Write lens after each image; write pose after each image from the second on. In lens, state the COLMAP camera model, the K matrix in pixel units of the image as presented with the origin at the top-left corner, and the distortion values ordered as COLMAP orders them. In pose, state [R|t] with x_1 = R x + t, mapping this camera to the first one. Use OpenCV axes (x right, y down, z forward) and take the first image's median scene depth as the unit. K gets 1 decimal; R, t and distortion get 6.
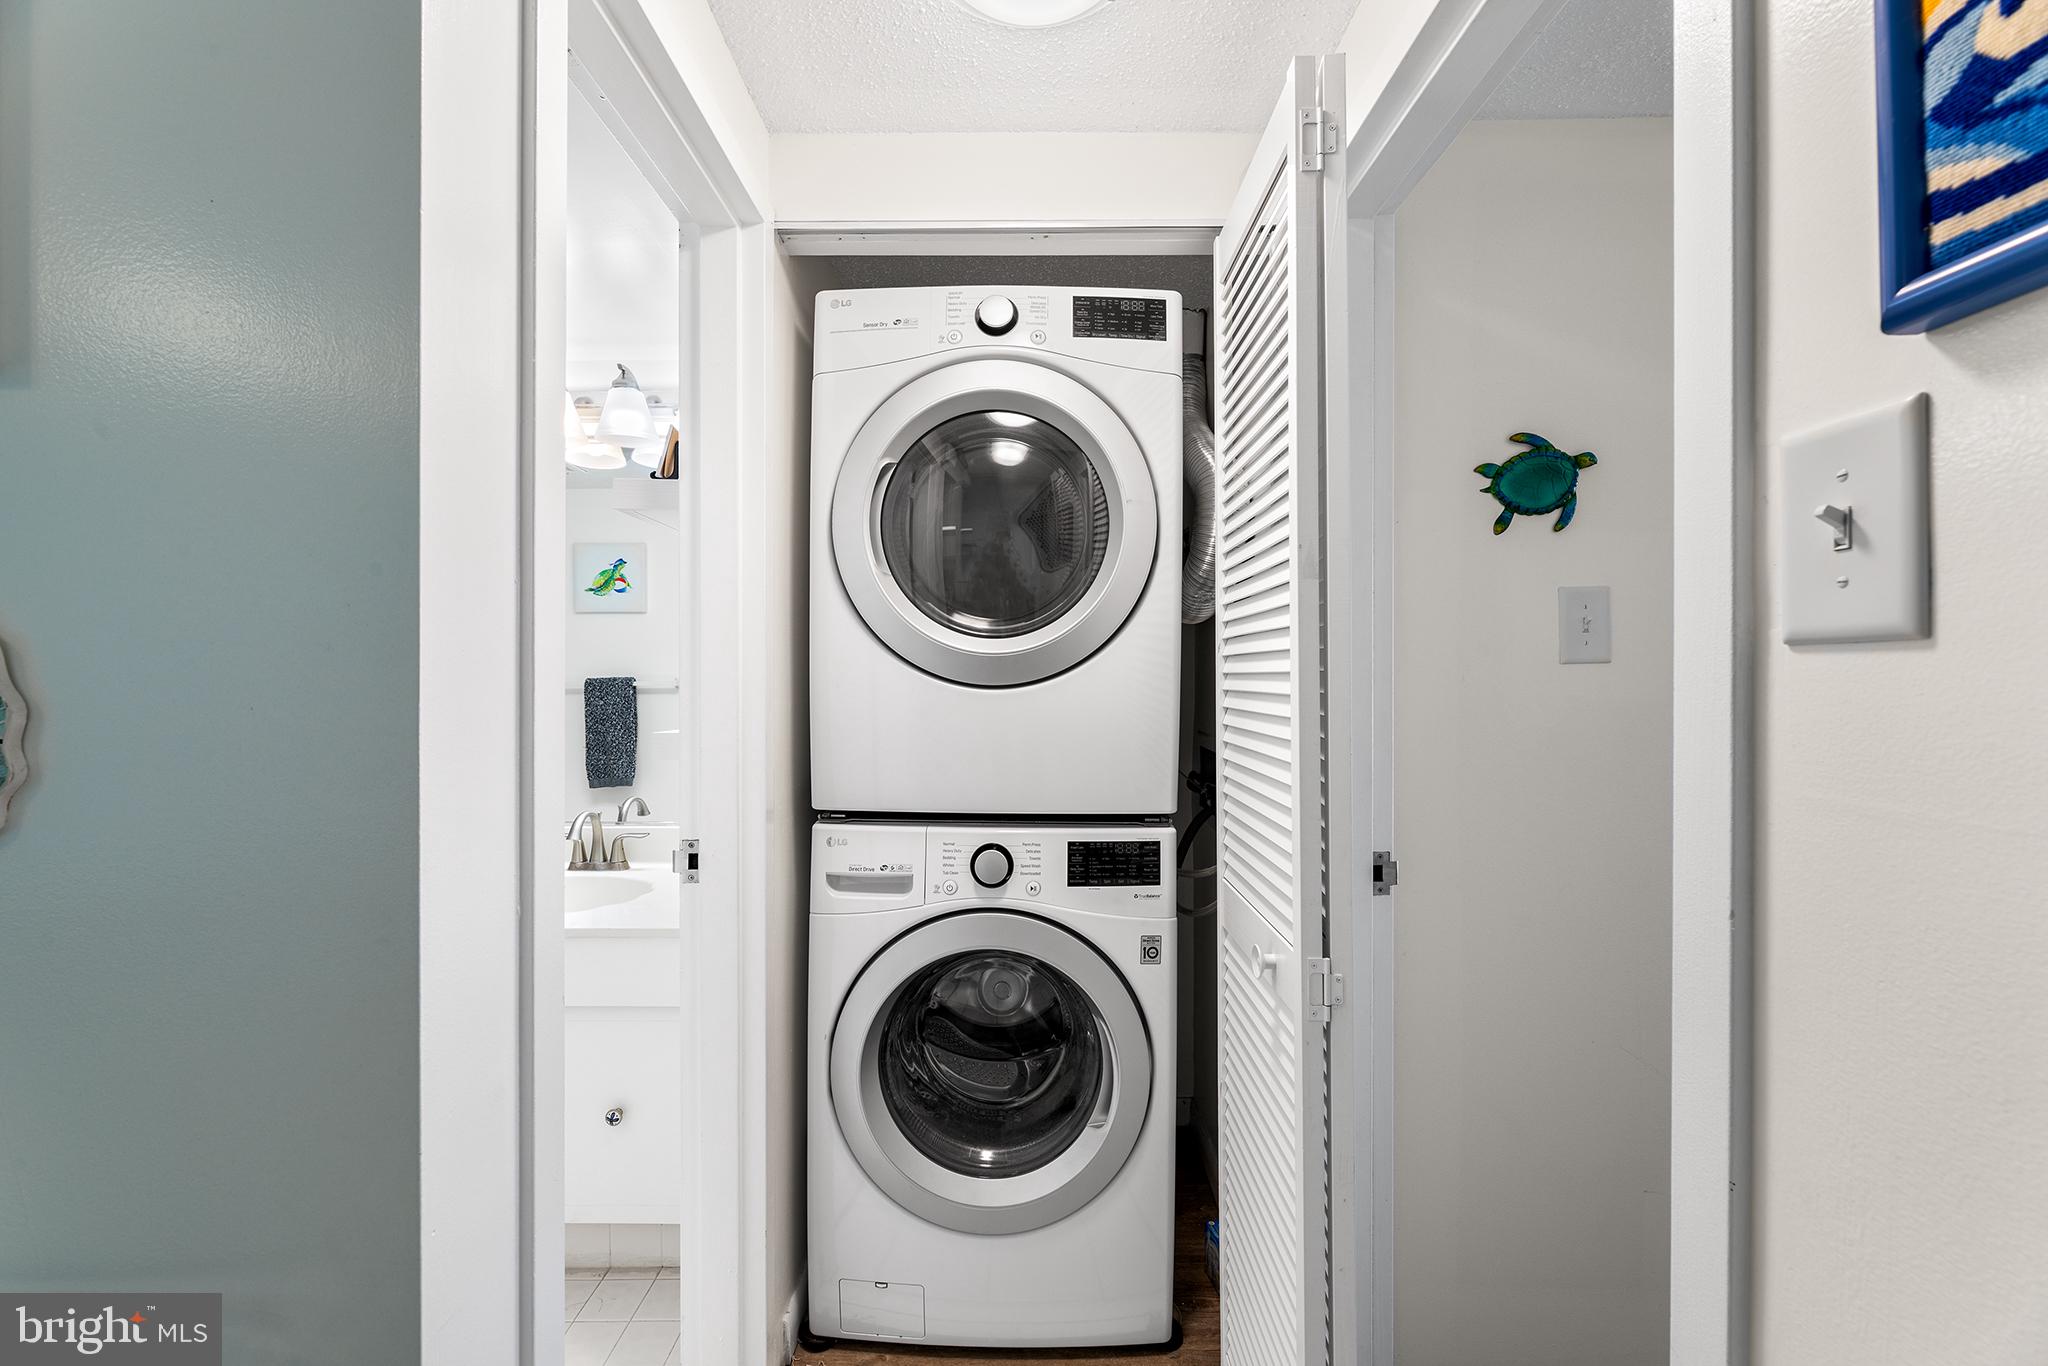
lens RADIAL K [[849.6, 0, 1022.1], [0, 849.6, 664.5], [0, 0, 1]] dist [-0.001087, 0.000115]
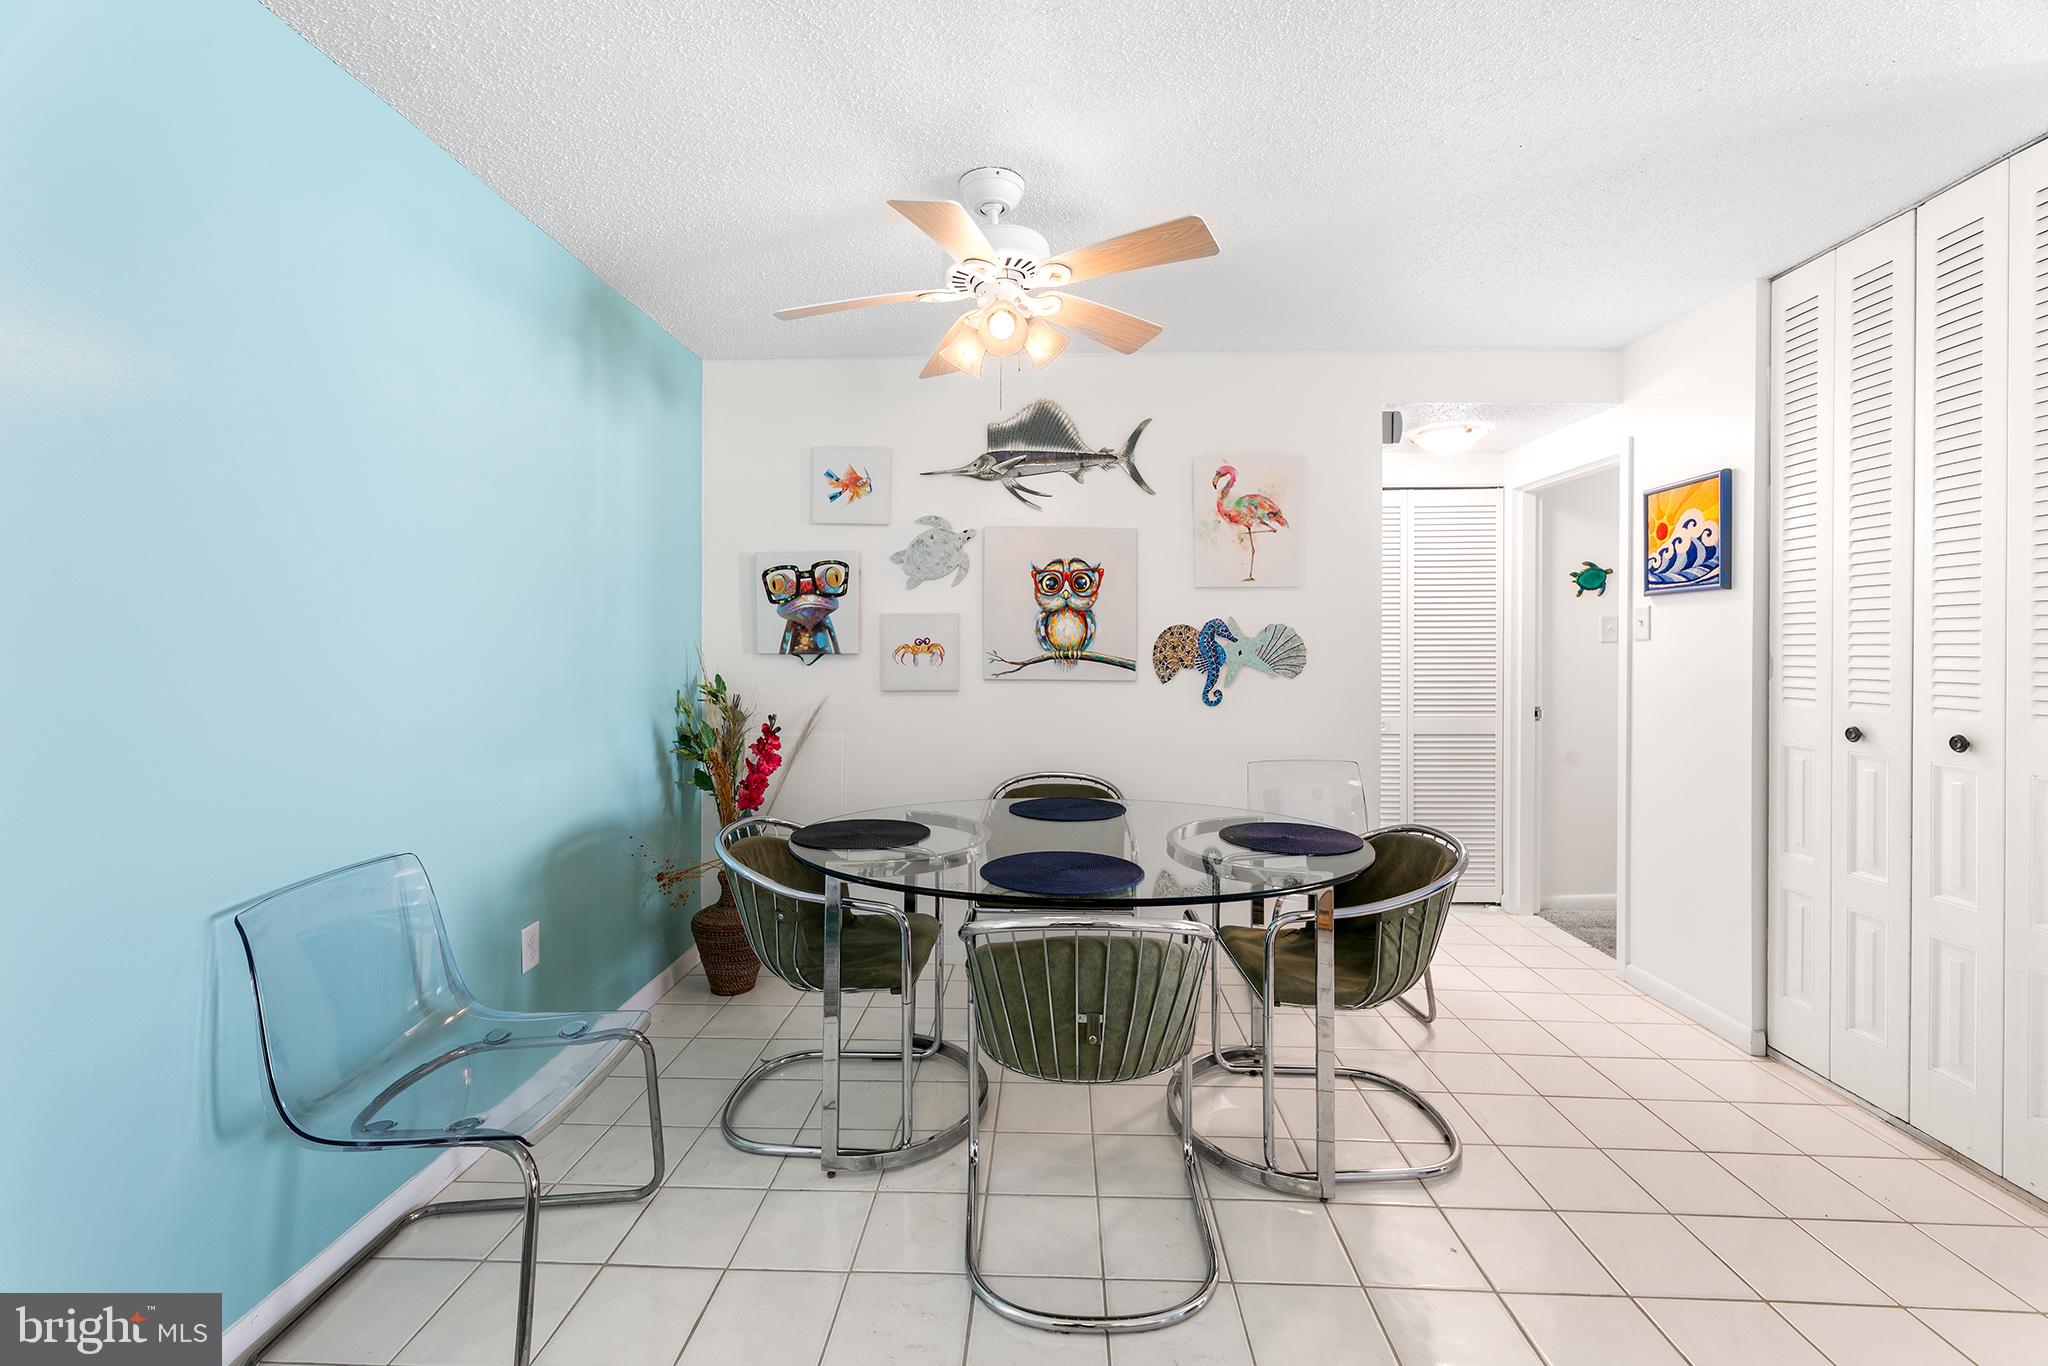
lens RADIAL K [[859.2, 0, 1021.7], [0, 859.2, 643.1], [0, 0, 1]] dist [0.001155, 0.000223]
pose [[0.999435, -0.000886, -0.033591, -1.249508], [0.001109, 0.999977, 0.006618, -0.016726], [0.033585, -0.006651, 0.999414, -2.011490]]
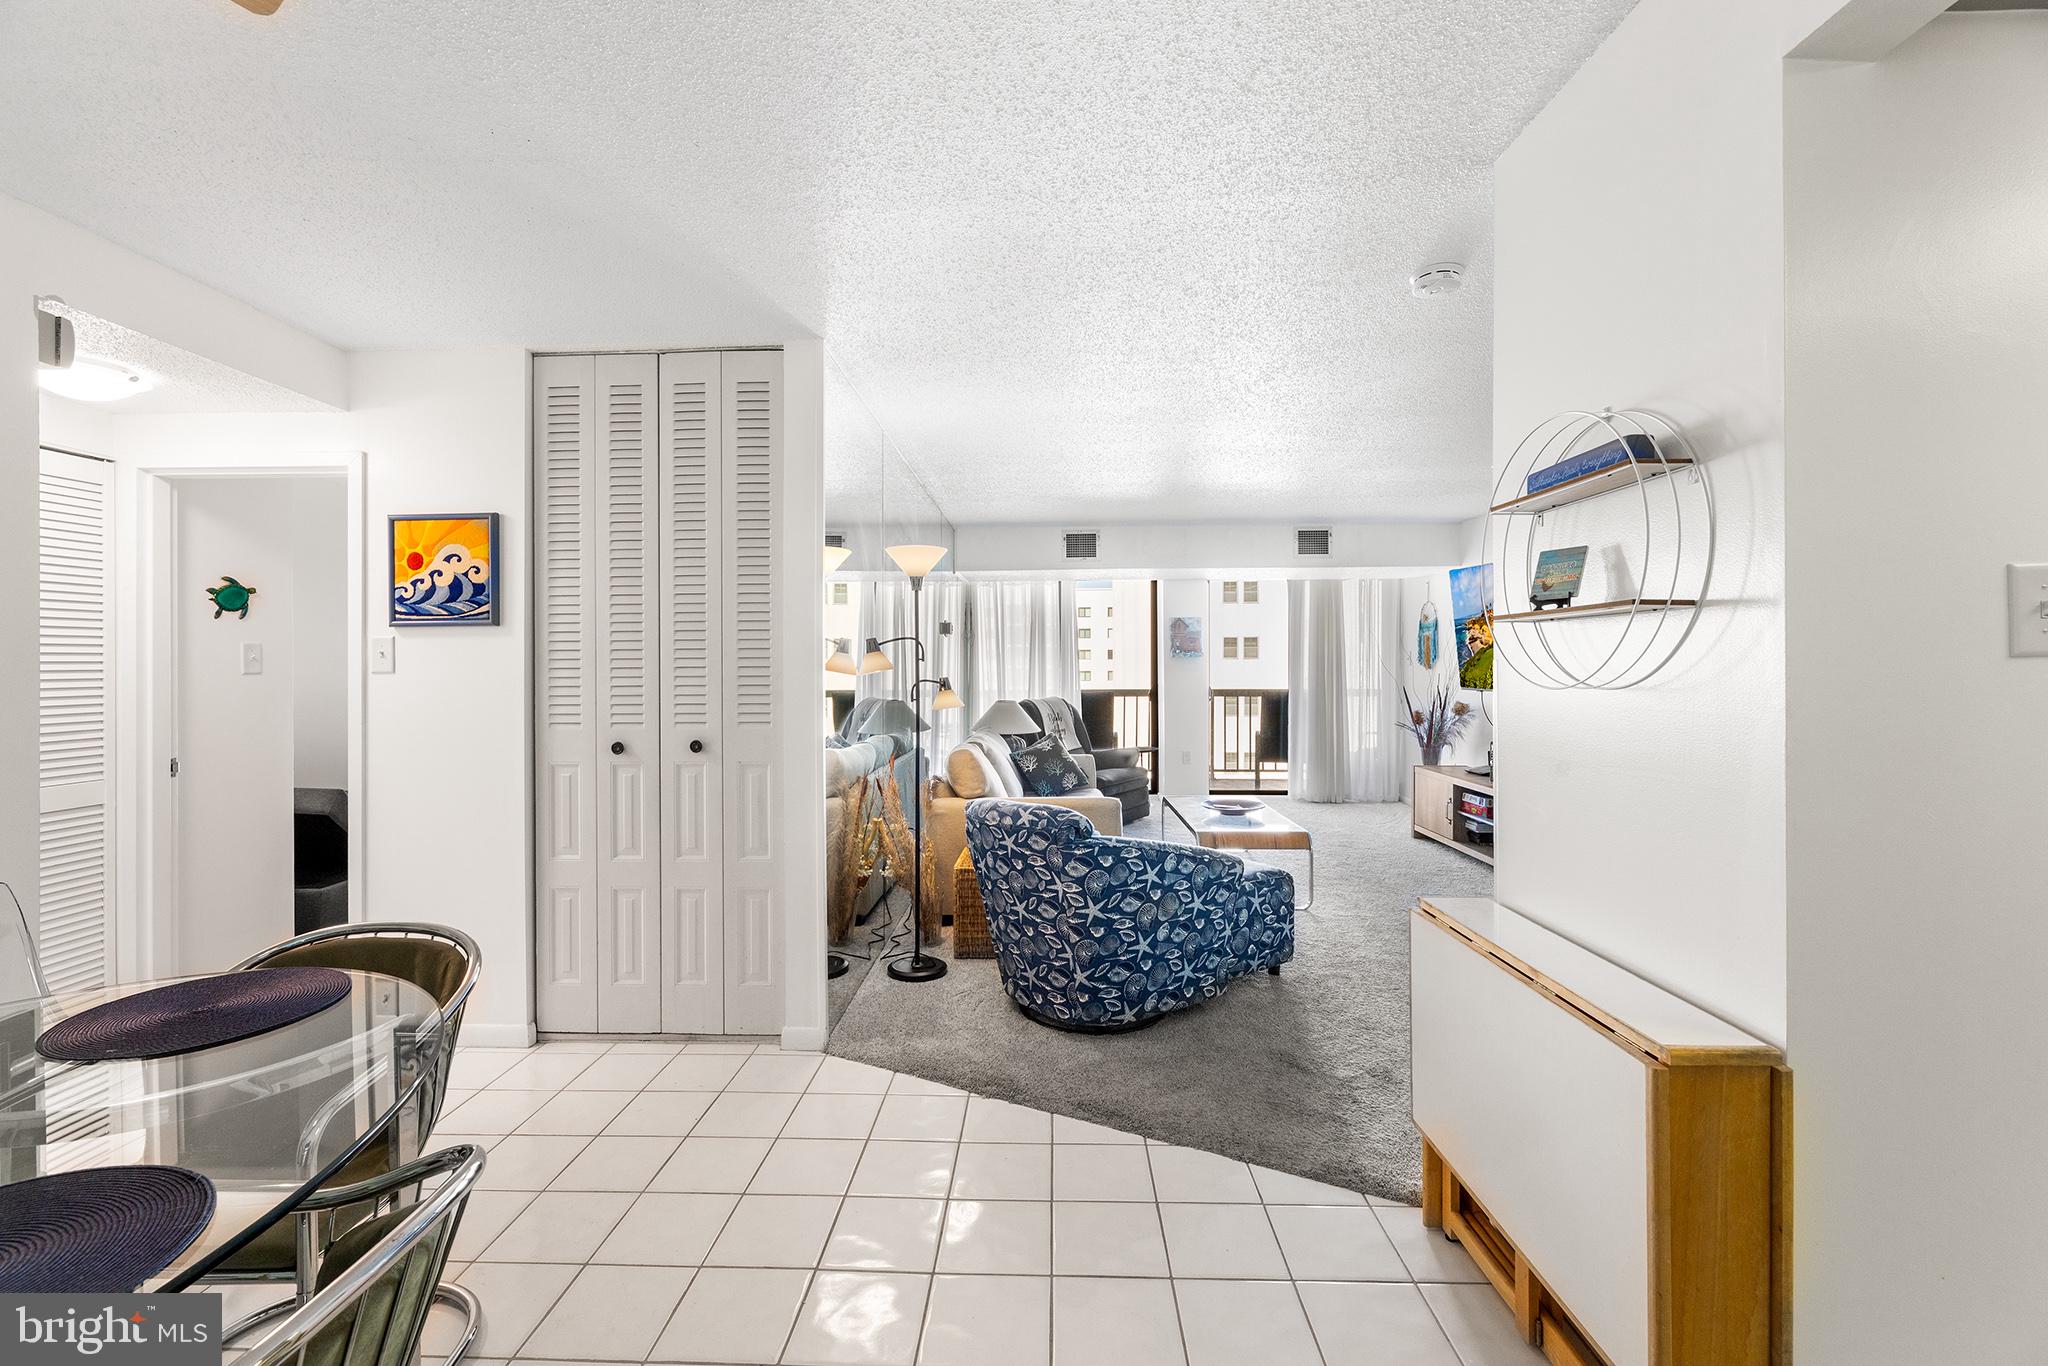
lens RADIAL K [[849.6, 0, 1022.1], [0, 849.6, 664.5], [0, 0, 1]] dist [-0.001087, 0.000115]
pose [[0.030948, -0.000214, 0.999521, -1.748564], [-0.005540, 0.999985, 0.000386, -0.038467], [-0.999506, -0.005549, 0.030946, -1.329630]]
